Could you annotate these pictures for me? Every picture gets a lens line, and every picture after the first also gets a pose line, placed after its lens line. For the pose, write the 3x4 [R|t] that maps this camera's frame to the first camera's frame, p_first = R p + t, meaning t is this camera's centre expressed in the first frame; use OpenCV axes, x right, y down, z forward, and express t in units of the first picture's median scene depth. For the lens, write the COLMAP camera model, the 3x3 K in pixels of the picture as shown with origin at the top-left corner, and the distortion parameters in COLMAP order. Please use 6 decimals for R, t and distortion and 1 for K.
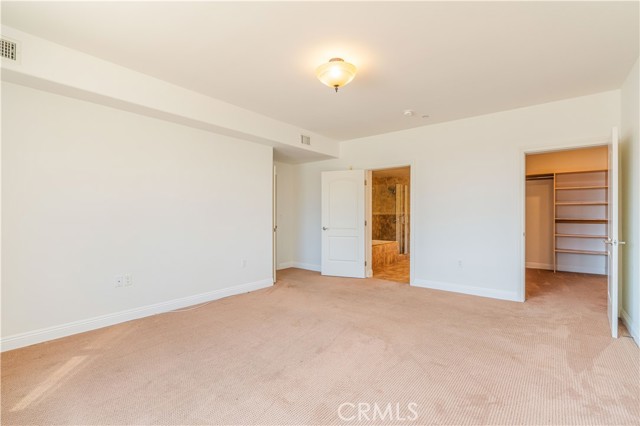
lens RADIAL K [[297.1, 0, 318.3], [0, 297.1, 215.6], [0, 0, 1]] dist [0.004056, -0.001069]
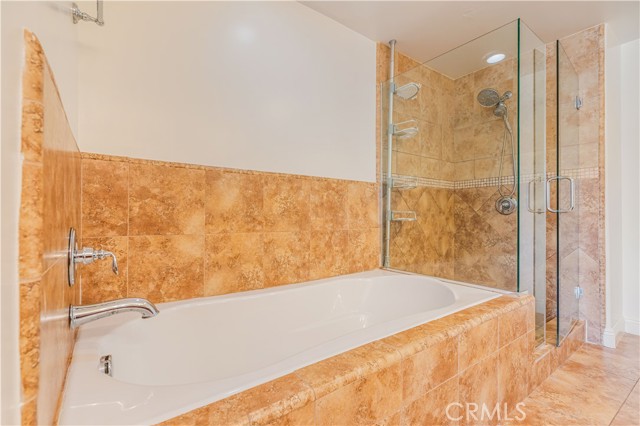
lens RADIAL K [[297.1, 0, 318.3], [0, 297.1, 213.4], [0, 0, 1]] dist [0.004056, -0.001069]
pose [[0.965538, 0.001778, -0.260257, 0.165783], [-0.002608, 0.999993, -0.002846, 0.028137], [0.260250, 0.003427, 0.965535, 0.703904]]
